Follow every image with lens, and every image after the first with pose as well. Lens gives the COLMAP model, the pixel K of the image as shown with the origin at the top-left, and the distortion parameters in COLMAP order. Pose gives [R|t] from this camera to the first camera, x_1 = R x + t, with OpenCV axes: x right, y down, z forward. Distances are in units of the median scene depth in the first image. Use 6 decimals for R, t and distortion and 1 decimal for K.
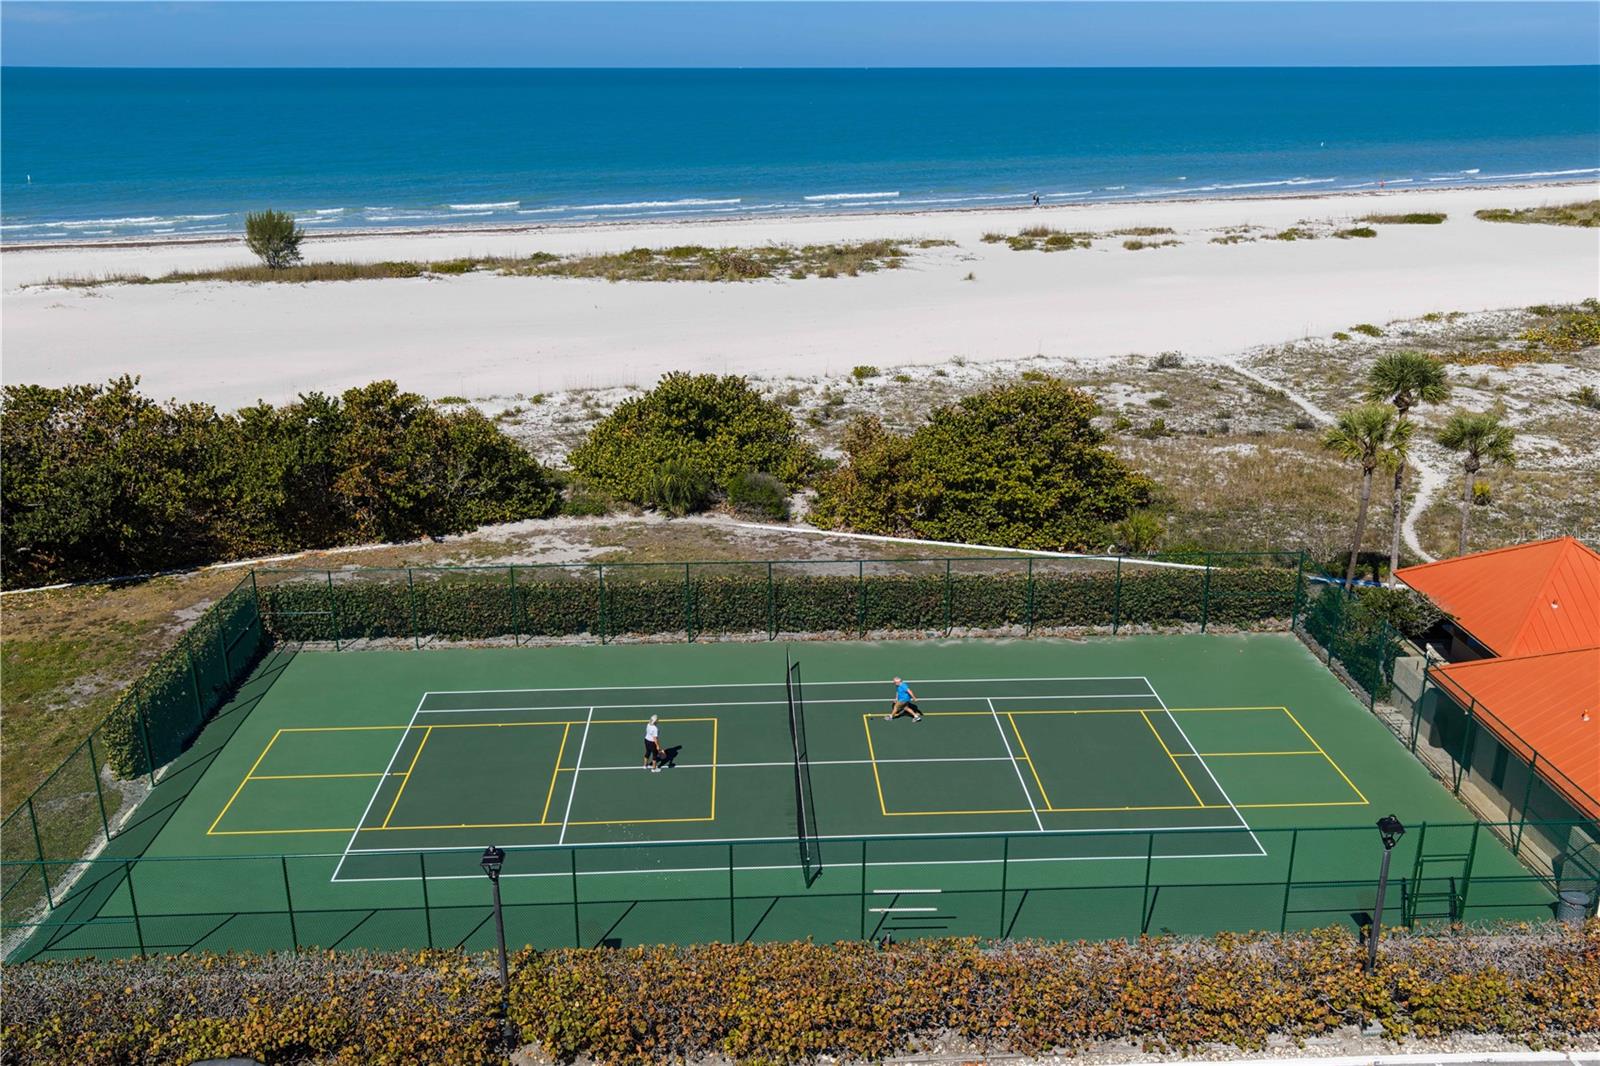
lens RADIAL K [[1357.5, 0, 804.5], [0, 1357.5, 541.7], [0, 0, 1]] dist [0.043255, -0.062452]
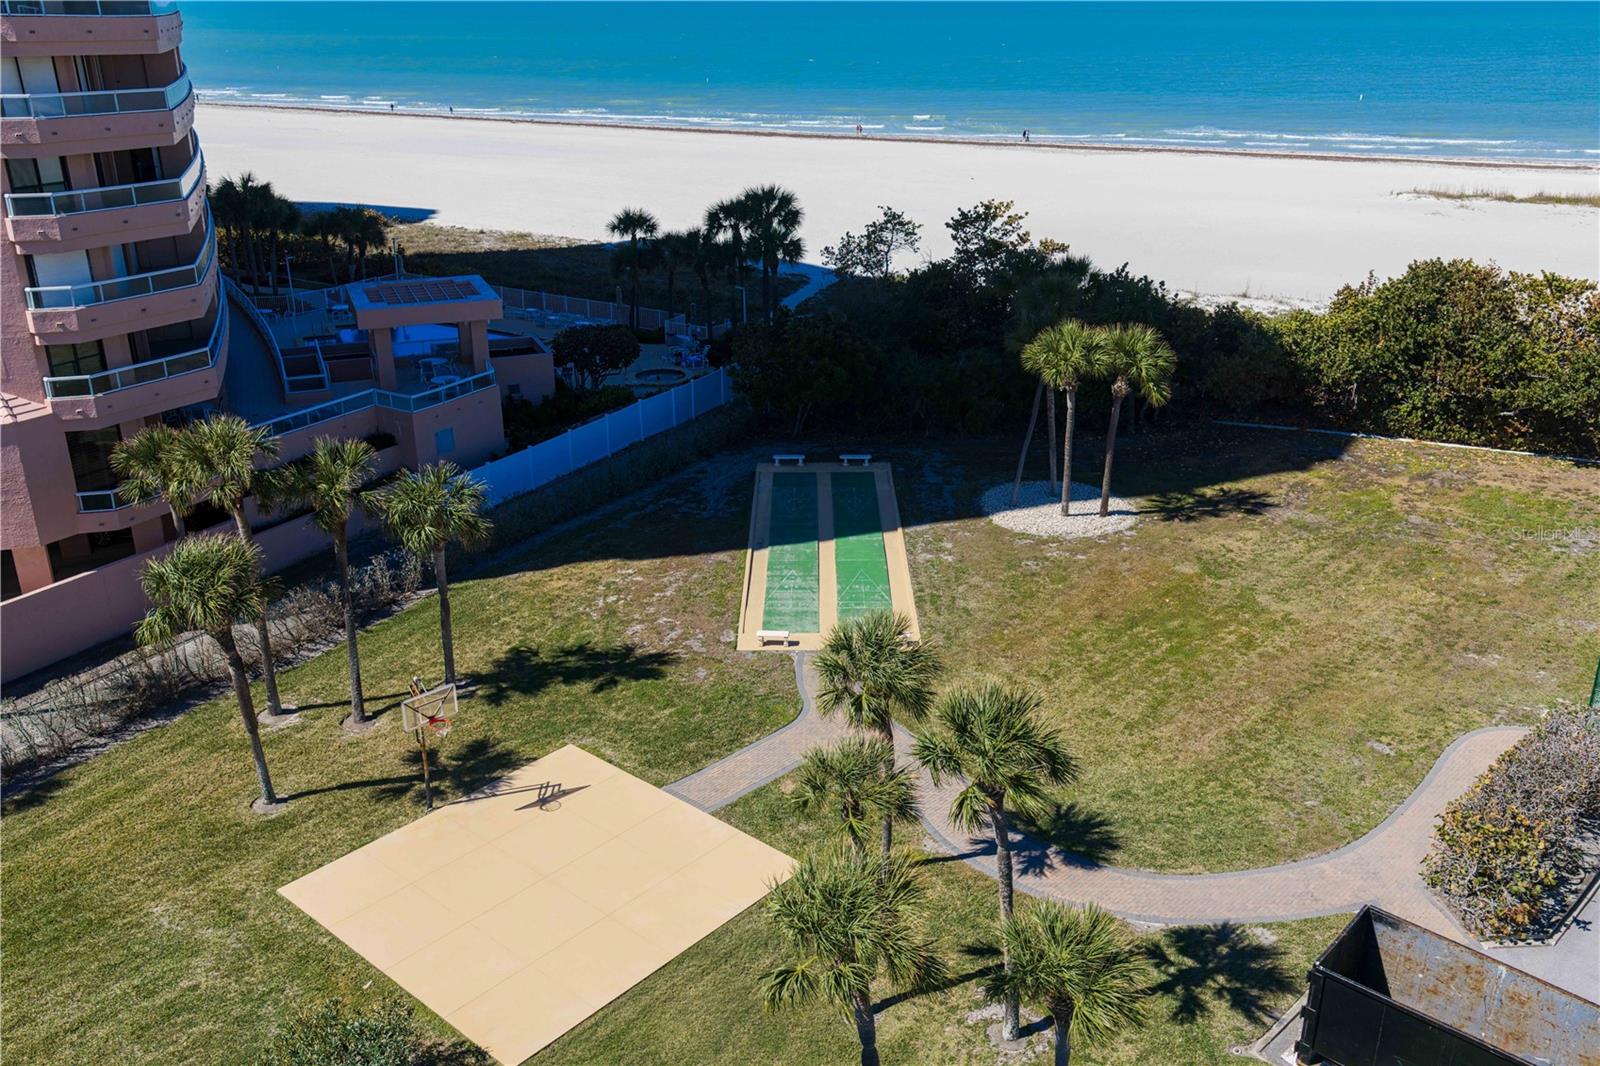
lens RADIAL K [[1357.5, 0, 804.5], [0, 1357.5, 541.7], [0, 0, 1]] dist [0.043255, -0.062452]
pose [[0.672856, 0.275442, -0.686583, -0.099239], [-0.242395, 0.958952, 0.147161, 0.052439], [0.698935, 0.067406, 0.712002, -0.134118]]
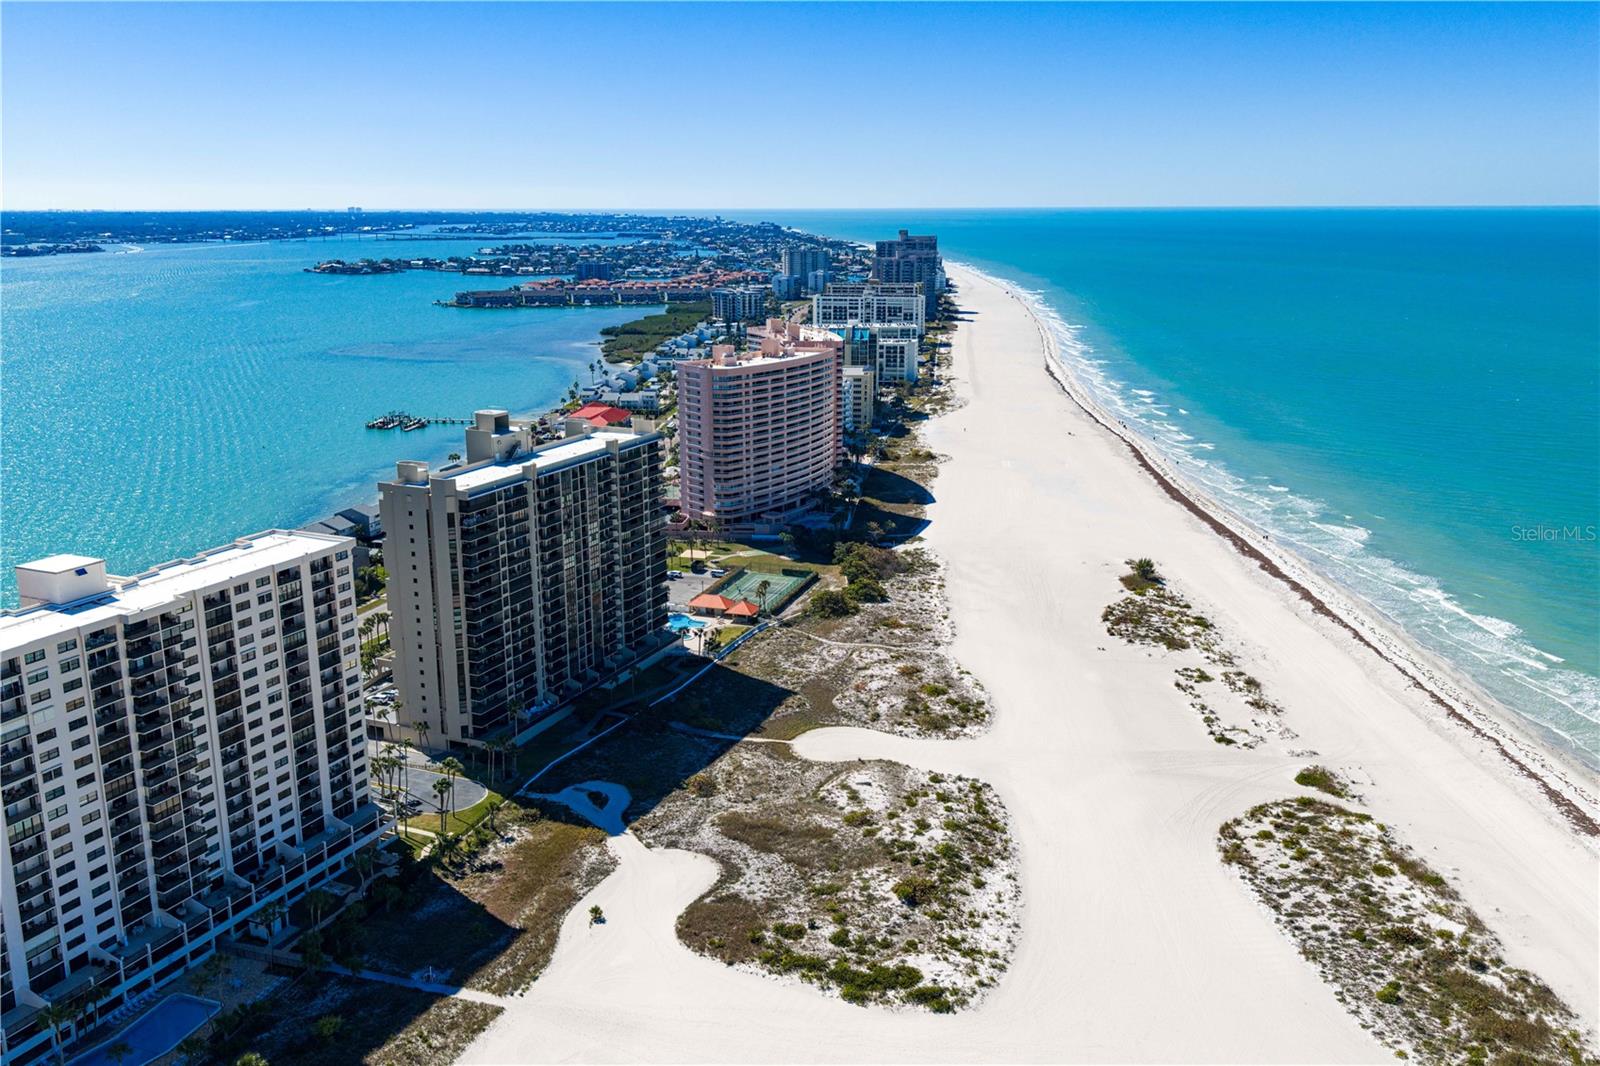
lens RADIAL K [[1347.3, 0, 800.0], [0, 1347.3, 533.0], [0, 0, 1]] dist [0.074252, -0.159781]
pose [[-0.357574, 0.223317, -0.906791, 4.015534], [-0.305965, 0.889383, 0.339681, -1.681448], [0.882341, 0.398908, -0.249693, 1.660517]]
